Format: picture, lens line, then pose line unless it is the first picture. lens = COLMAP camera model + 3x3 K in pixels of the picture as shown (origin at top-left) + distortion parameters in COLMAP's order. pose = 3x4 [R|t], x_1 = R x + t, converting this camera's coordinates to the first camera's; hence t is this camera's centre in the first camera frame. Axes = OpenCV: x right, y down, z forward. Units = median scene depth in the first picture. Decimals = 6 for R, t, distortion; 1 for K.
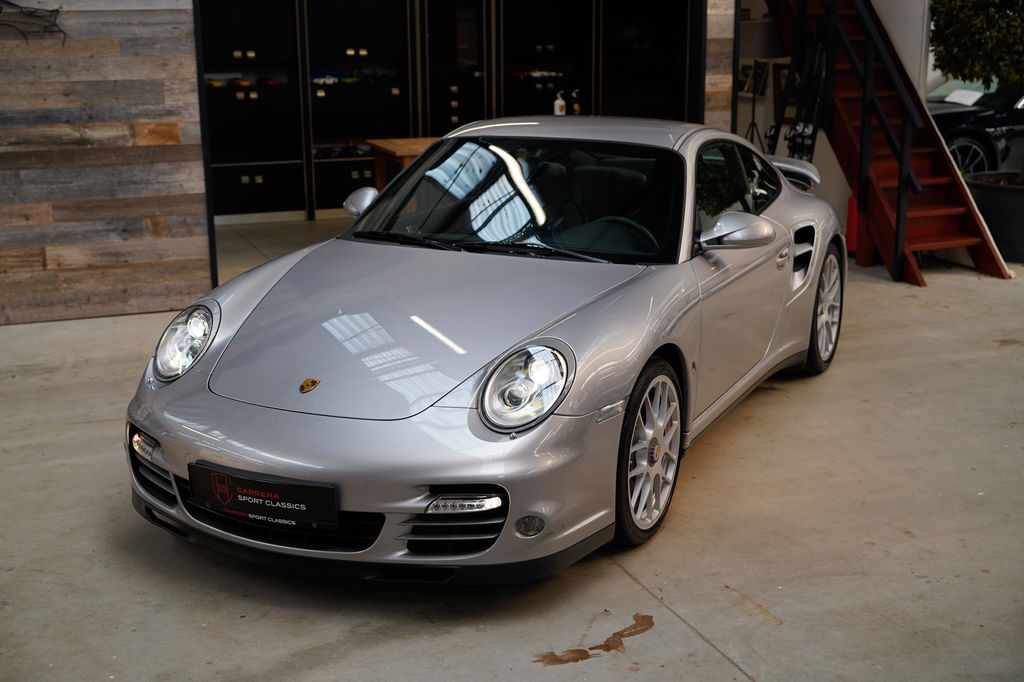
lens RADIAL K [[1321.7, 0, 512.1], [0, 1321.7, 339.9], [0, 0, 1]] dist [0.001979, 0.000000]
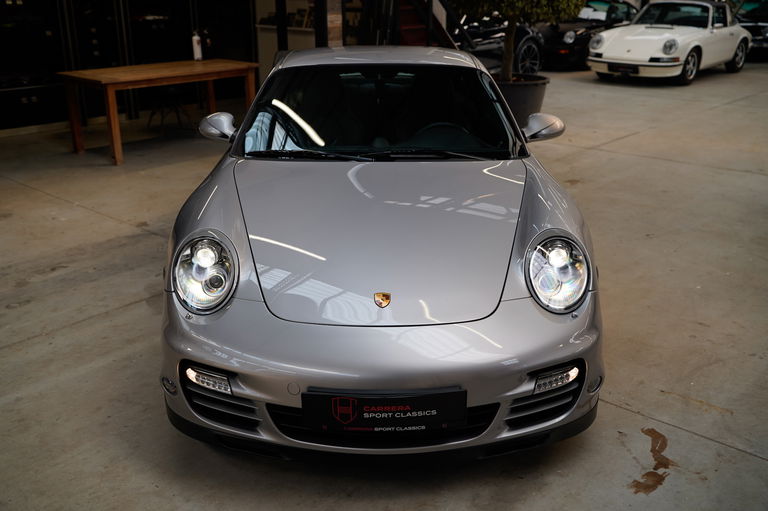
lens RADIAL K [[788.8, 0, 381.1], [0, 788.8, 255.5], [0, 0, 1]] dist [0.001888, 0.000000]
pose [[0.892333, -0.146014, 0.427109, -0.214032], [0.105473, 0.987488, 0.117230, -0.039353], [-0.438882, -0.059560, 0.896568, 0.203657]]
